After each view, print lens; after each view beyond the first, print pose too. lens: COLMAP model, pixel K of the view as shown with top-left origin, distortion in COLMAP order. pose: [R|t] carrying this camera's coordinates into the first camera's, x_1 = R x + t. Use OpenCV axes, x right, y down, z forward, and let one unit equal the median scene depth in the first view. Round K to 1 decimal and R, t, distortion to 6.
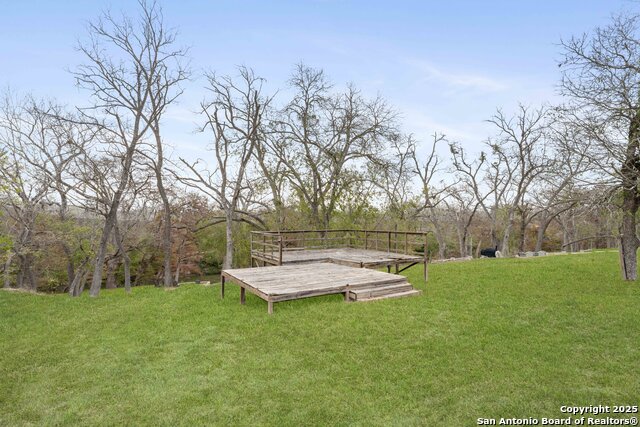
lens RADIAL K [[341.1, 0, 319.5], [0, 341.1, 216.6], [0, 0, 1]] dist [-0.001621, 0.000582]
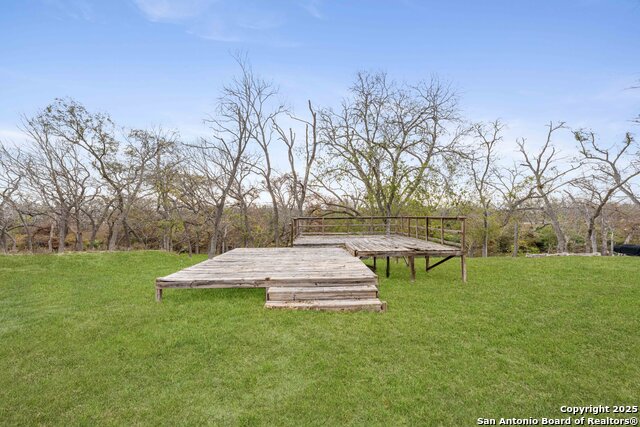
lens RADIAL K [[221.4, 0, 320.3], [0, 221.4, 214.9], [0, 0, 1]] dist [-0.000190, -0.000034]
pose [[0.865484, -0.006694, -0.500892, 0.408330], [0.008357, 0.999965, 0.001077, 0.057057], [0.500867, -0.005118, 0.865509, 0.606957]]
